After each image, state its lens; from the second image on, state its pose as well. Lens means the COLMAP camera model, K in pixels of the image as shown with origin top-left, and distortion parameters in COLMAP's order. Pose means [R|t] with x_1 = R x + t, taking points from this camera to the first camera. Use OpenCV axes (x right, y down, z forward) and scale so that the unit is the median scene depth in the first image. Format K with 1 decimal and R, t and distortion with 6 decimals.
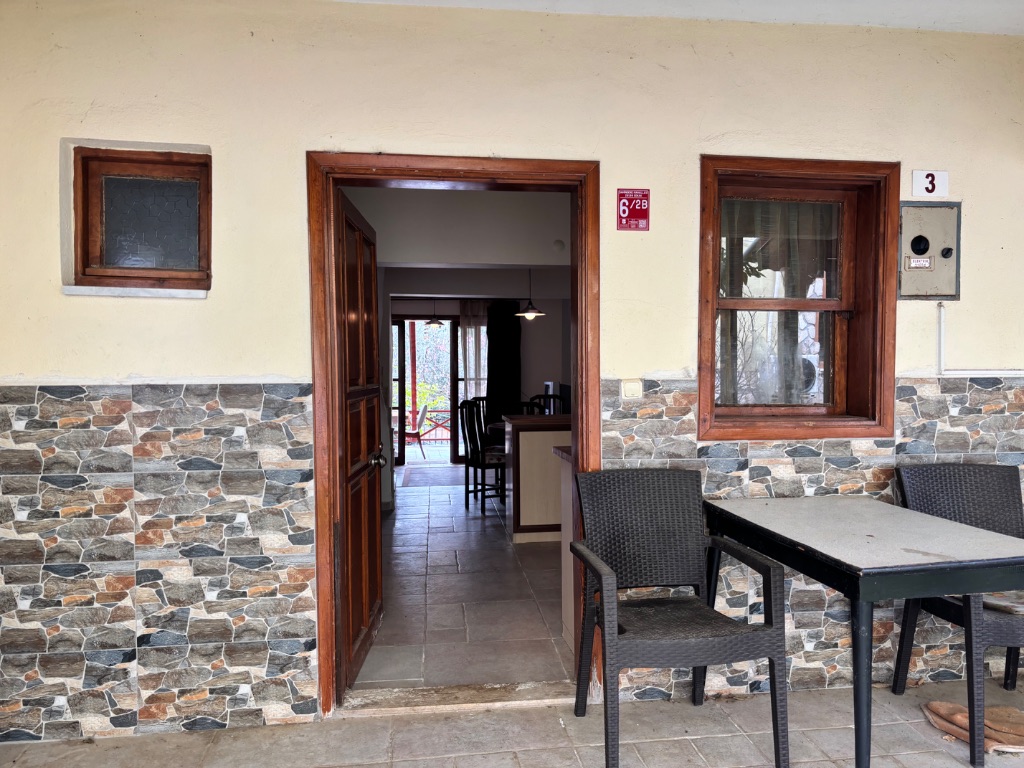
lens RADIAL K [[755.7, 0, 512.0], [0, 755.7, 384.0], [0, 0, 1]] dist [0.021543, -0.000453]
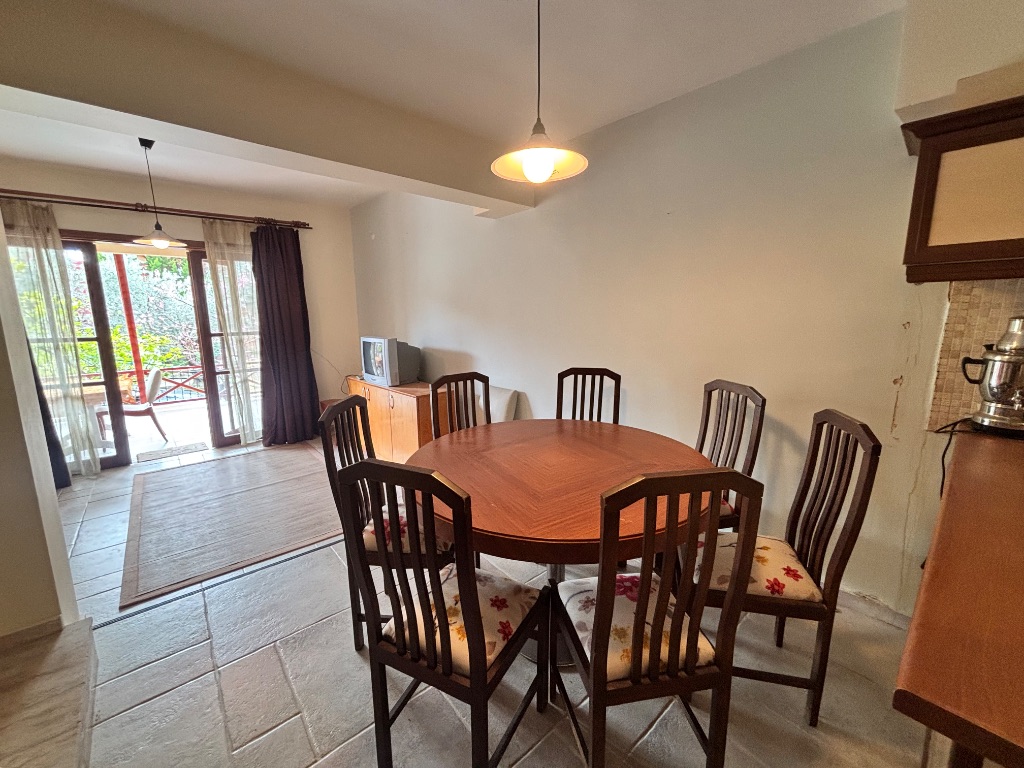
lens RADIAL K [[414.6, 0, 509.6], [0, 414.6, 382.2], [0, 0, 1]] dist [0.002914, 0.000097]
pose [[0.830293, -0.095983, 0.549000, -0.055723], [0.019231, 0.989406, 0.143896, -0.013588], [-0.556995, -0.108918, 0.823343, 0.496868]]
